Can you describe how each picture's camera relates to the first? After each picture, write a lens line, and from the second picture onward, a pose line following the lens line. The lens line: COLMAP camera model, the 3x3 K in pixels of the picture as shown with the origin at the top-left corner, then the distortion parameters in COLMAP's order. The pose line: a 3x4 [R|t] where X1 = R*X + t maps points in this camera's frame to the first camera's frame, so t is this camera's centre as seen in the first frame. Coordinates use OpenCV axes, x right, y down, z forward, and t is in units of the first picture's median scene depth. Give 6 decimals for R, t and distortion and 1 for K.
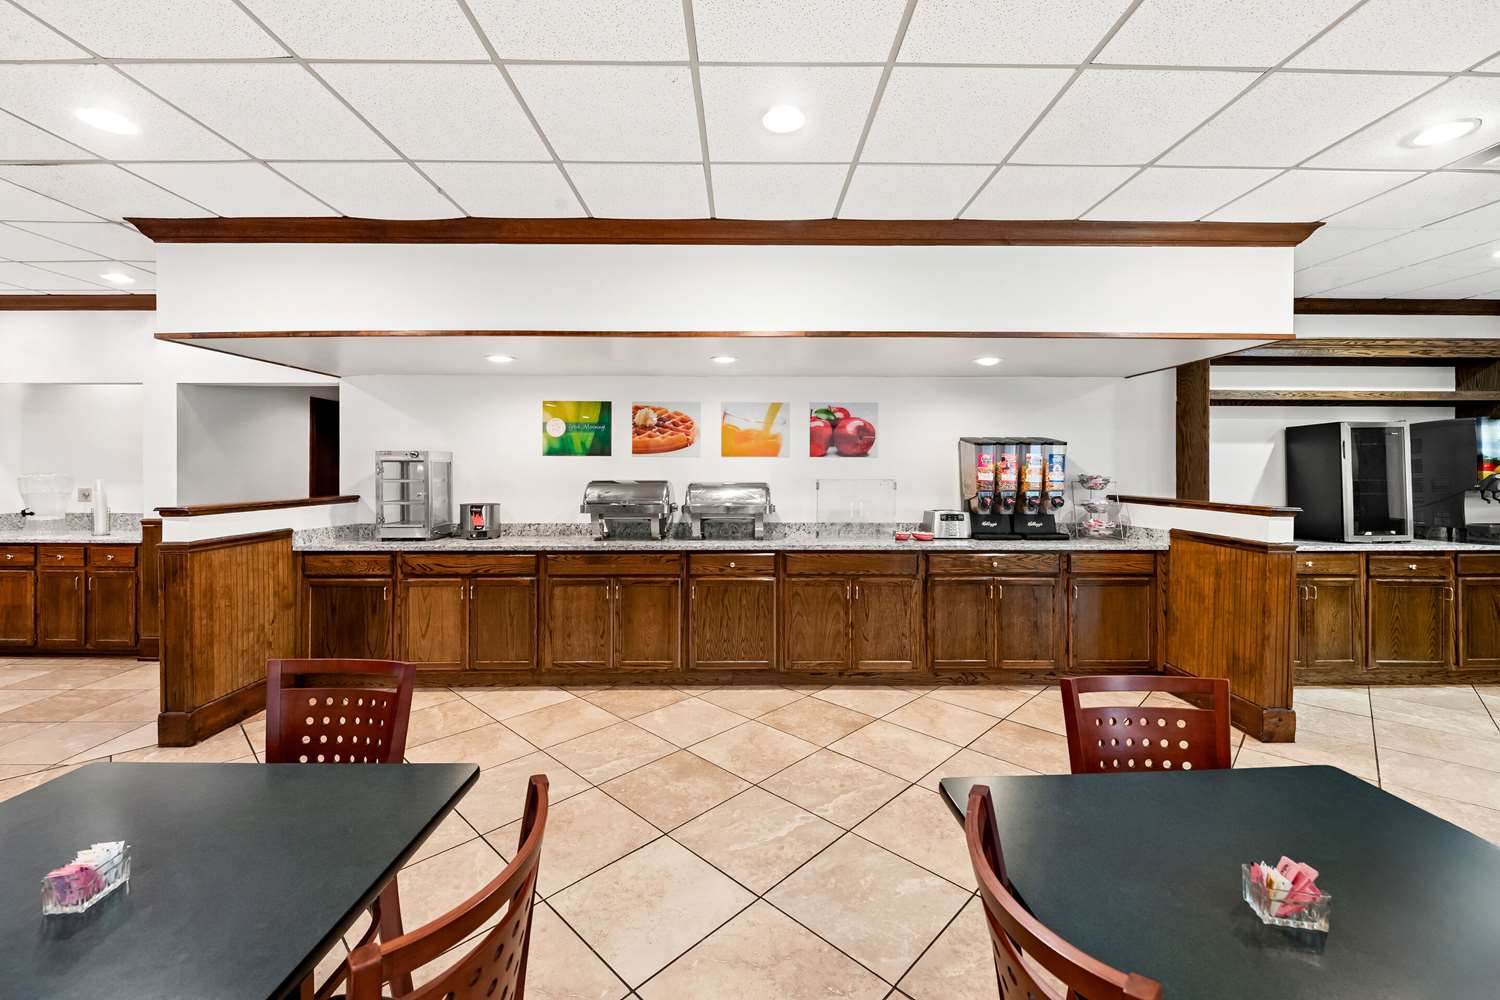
lens RADIAL K [[606.9, 0, 750.3], [0, 606.9, 472.6], [0, 0, 1]] dist [-0.008122, -0.001184]
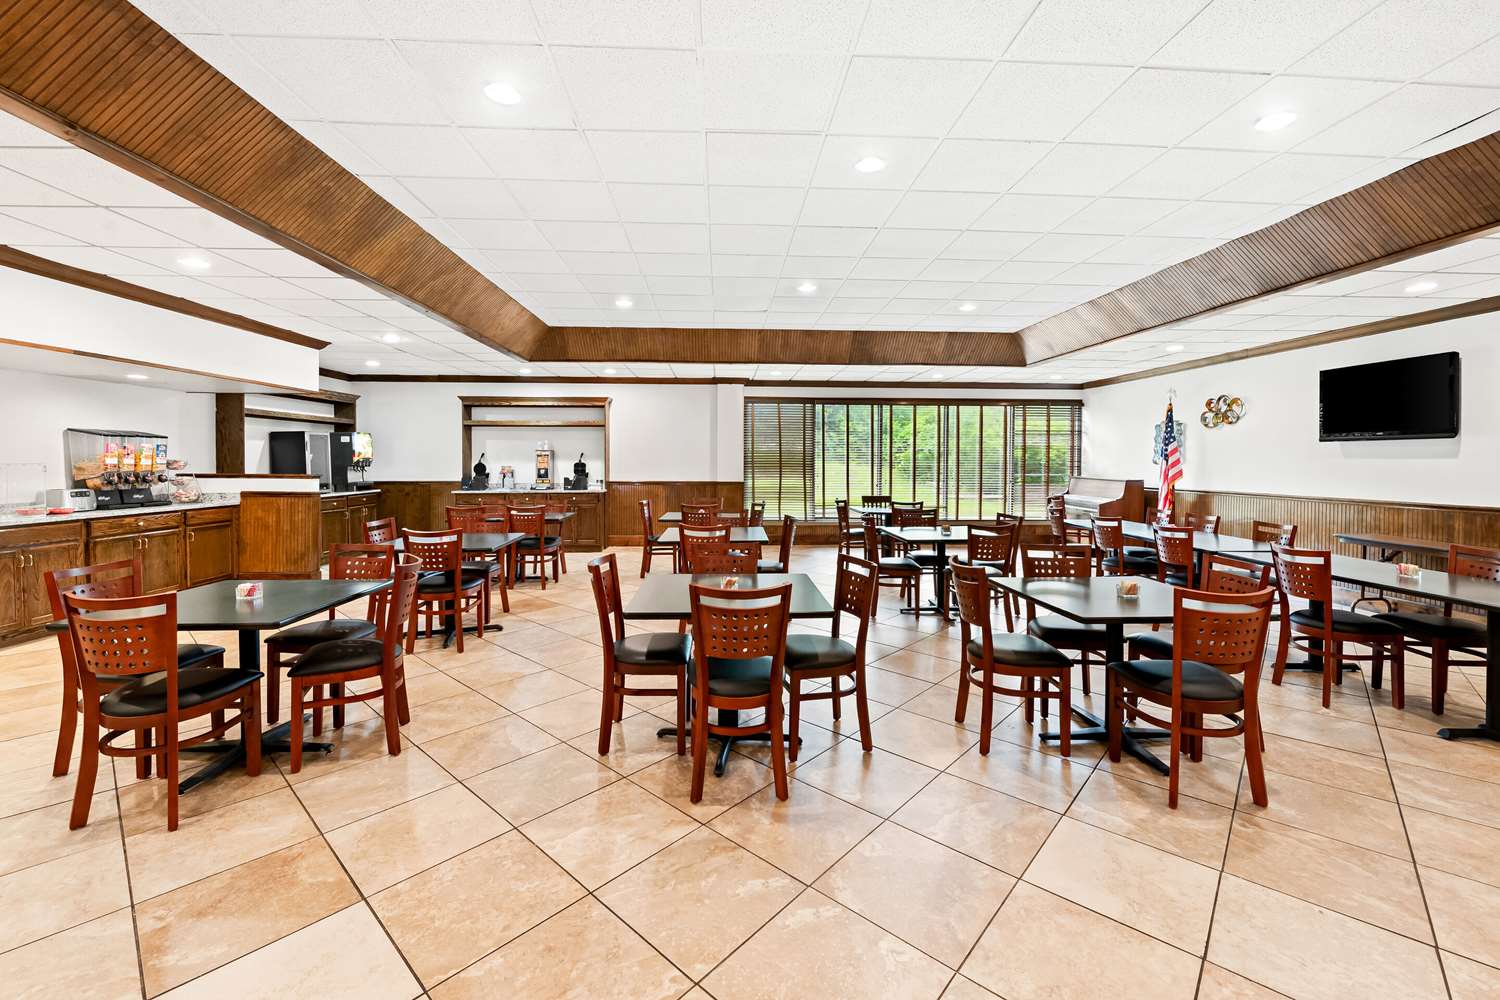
lens RADIAL K [[606.9, 0, 757.7], [0, 606.9, 466.9], [0, 0, 1]] dist [-0.008122, -0.001184]
pose [[-0.052241, -0.013481, 0.998544, -1.015541], [0.002209, 0.999905, 0.013614, 0.005344], [-0.998632, 0.002917, -0.052206, -0.330448]]
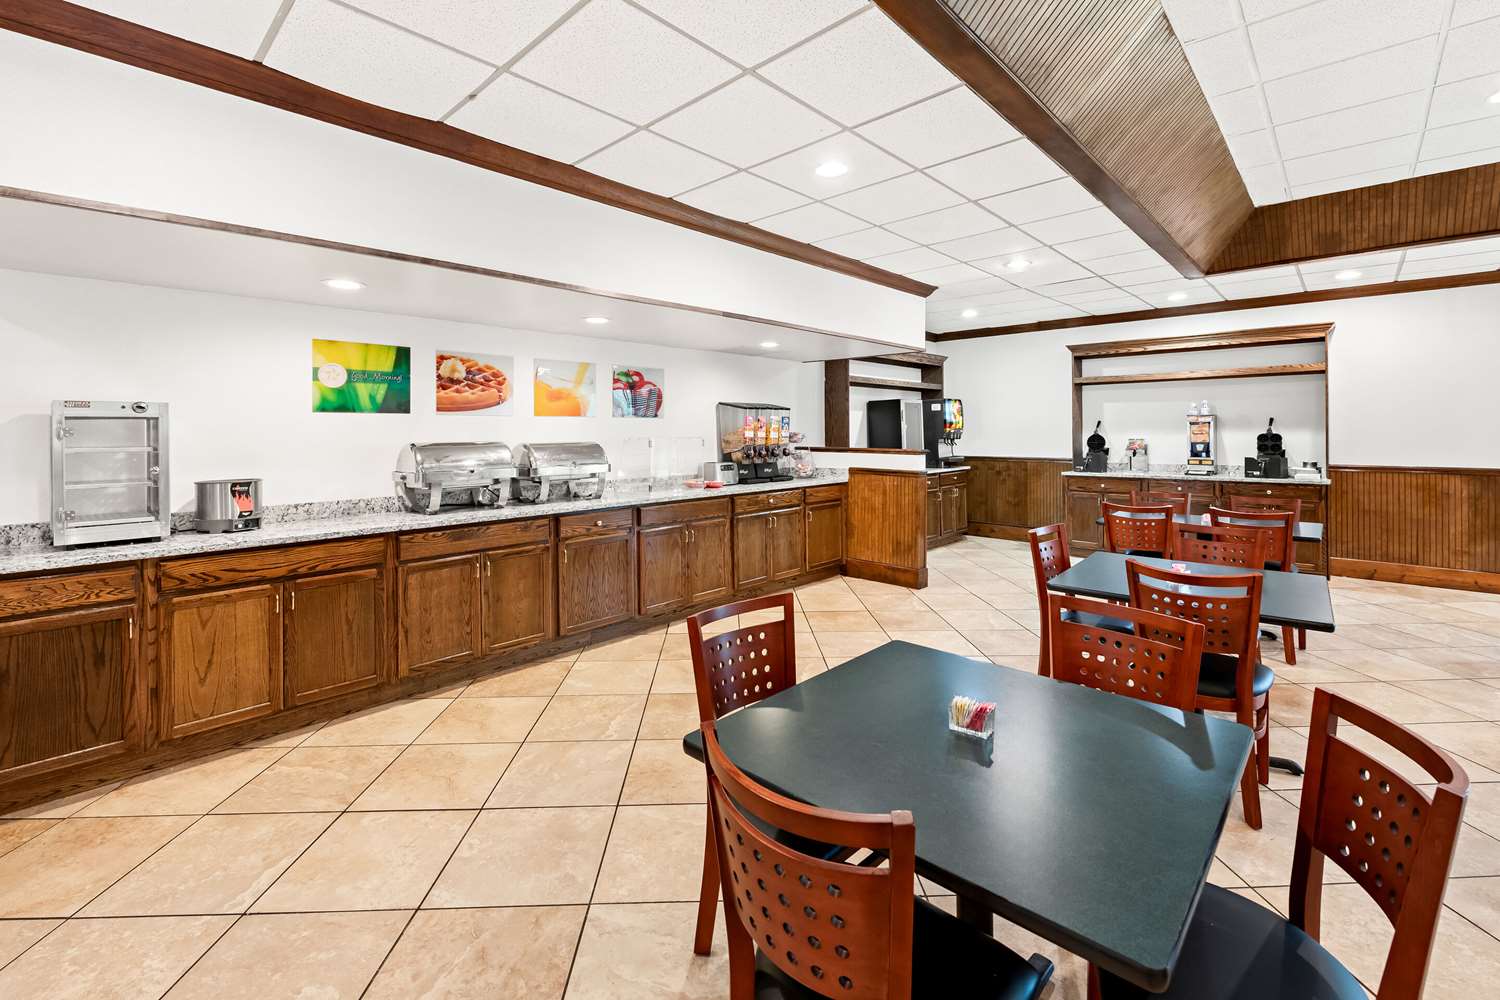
lens RADIAL K [[643.0, 0, 746.2], [0, 643.0, 429.6], [0, 0, 1]] dist [-0.013253, -0.000087]
pose [[0.692537, -0.004391, 0.721369, -0.612975], [0.010260, 0.999940, -0.003763, 0.002482], [-0.721309, 0.010007, 0.692541, 0.079048]]
